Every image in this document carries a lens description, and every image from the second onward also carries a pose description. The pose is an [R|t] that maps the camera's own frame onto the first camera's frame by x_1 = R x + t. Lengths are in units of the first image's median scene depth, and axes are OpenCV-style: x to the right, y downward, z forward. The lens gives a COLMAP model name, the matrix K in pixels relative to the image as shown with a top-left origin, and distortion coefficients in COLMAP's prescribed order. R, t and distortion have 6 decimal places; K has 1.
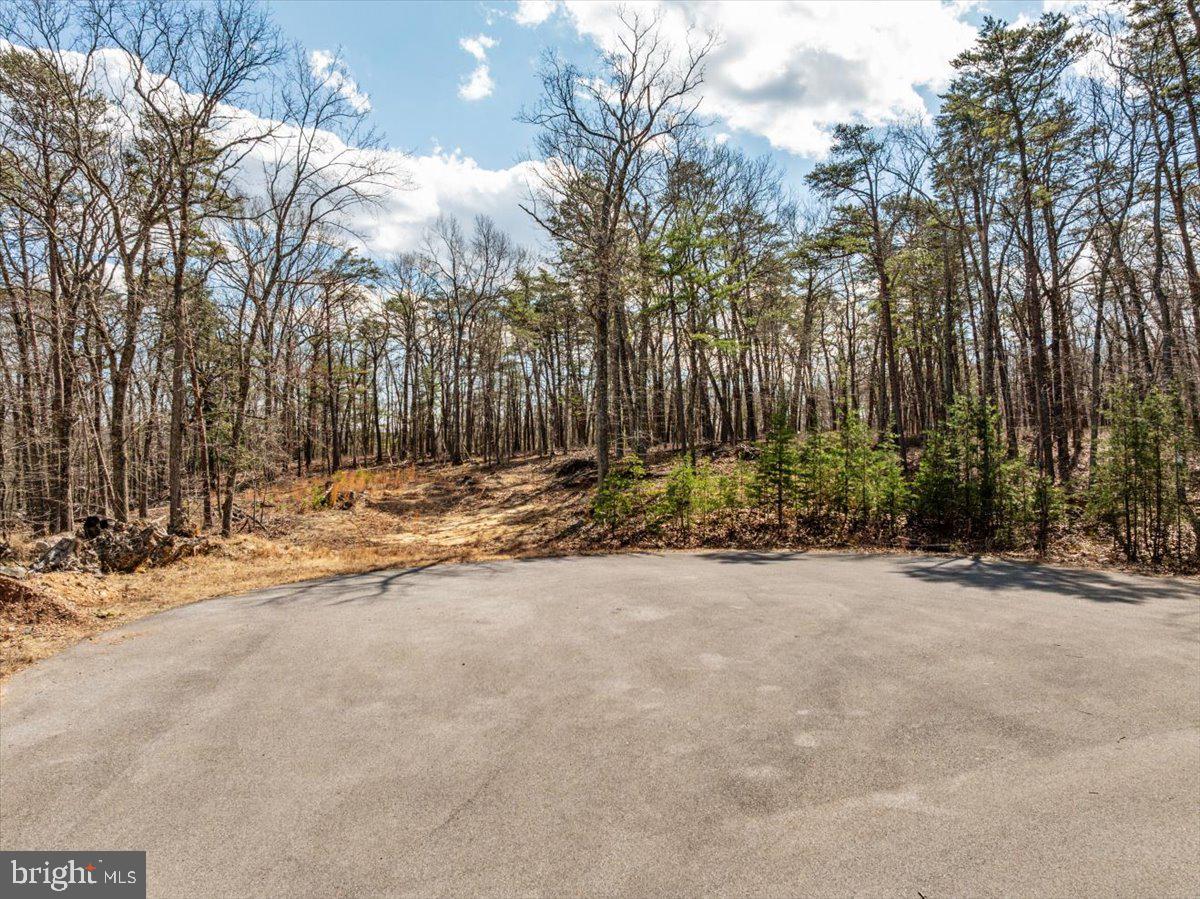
lens RADIAL K [[839.8, 0, 600.0], [0, 839.8, 449.5], [0, 0, 1]] dist [-0.031506, 0.002412]
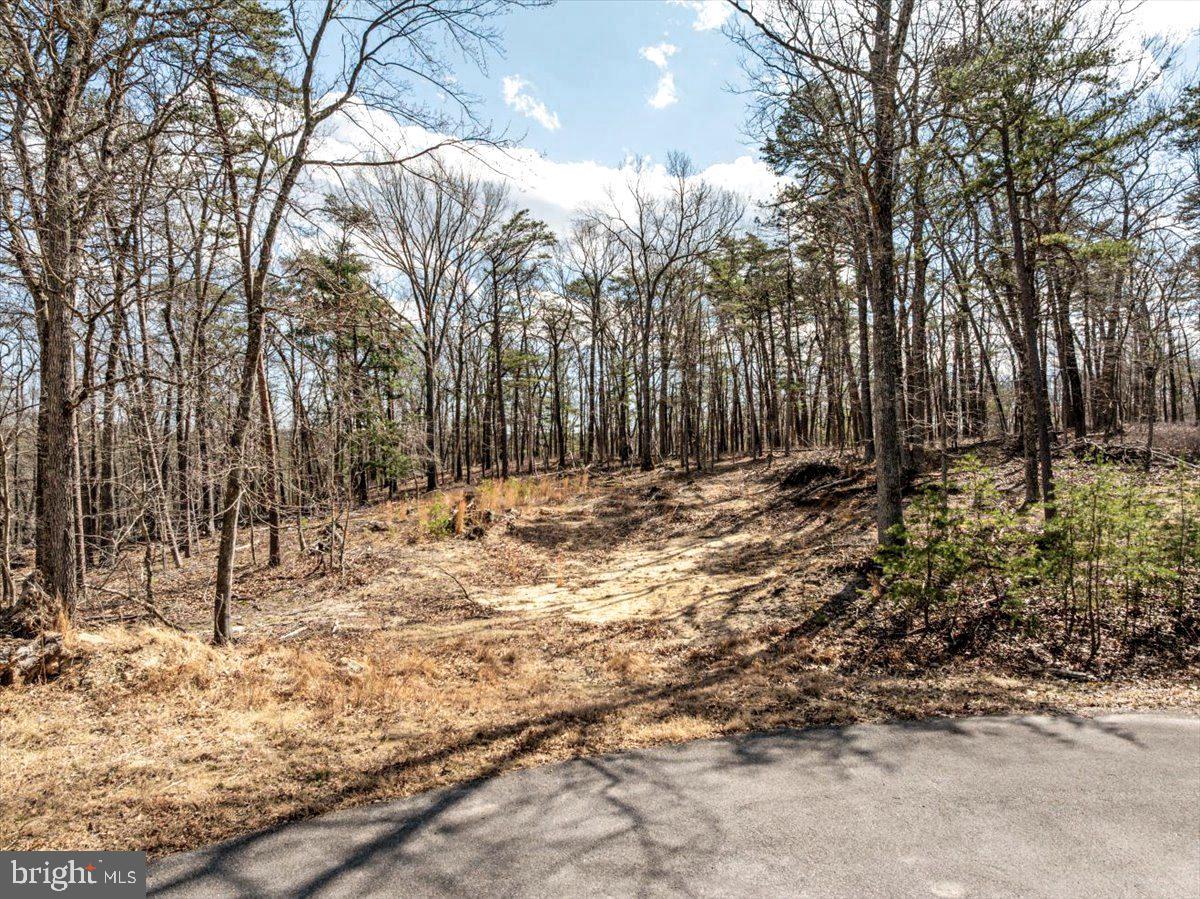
lens RADIAL K [[839.8, 0, 600.0], [0, 839.8, 449.5], [0, 0, 1]] dist [-0.031506, 0.002412]
pose [[0.970350, -0.008623, -0.241550, -0.033358], [0.008142, 0.999962, -0.002990, 0.001072], [0.241567, 0.000934, 0.970384, 0.329562]]
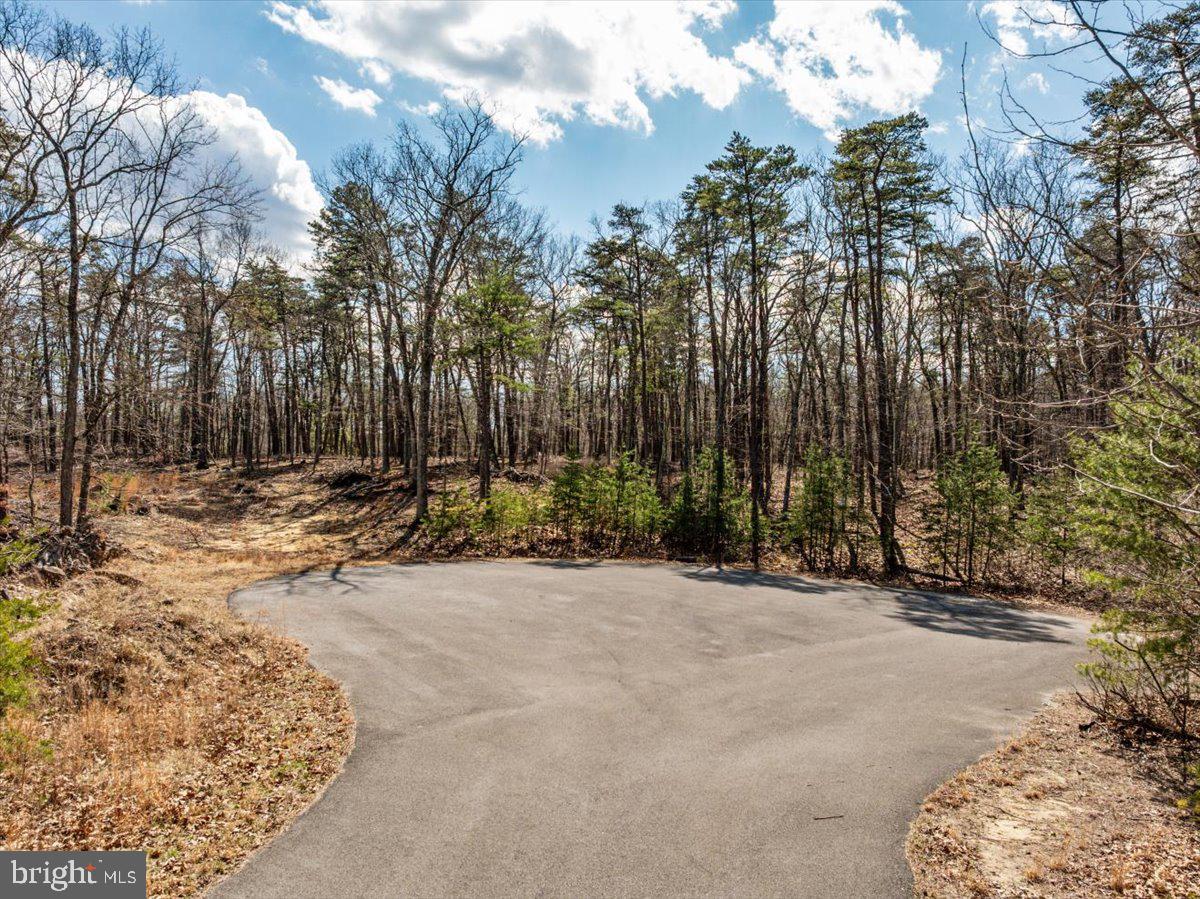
lens RADIAL K [[889.3, 0, 607.2], [0, 889.3, 532.1], [0, 0, 1]] dist [-0.001197, -0.000905]
pose [[0.932580, 0.022435, 0.360264, -0.149391], [-0.054133, 0.995472, 0.078136, -0.020712], [-0.356880, -0.092370, 0.929572, -0.185122]]
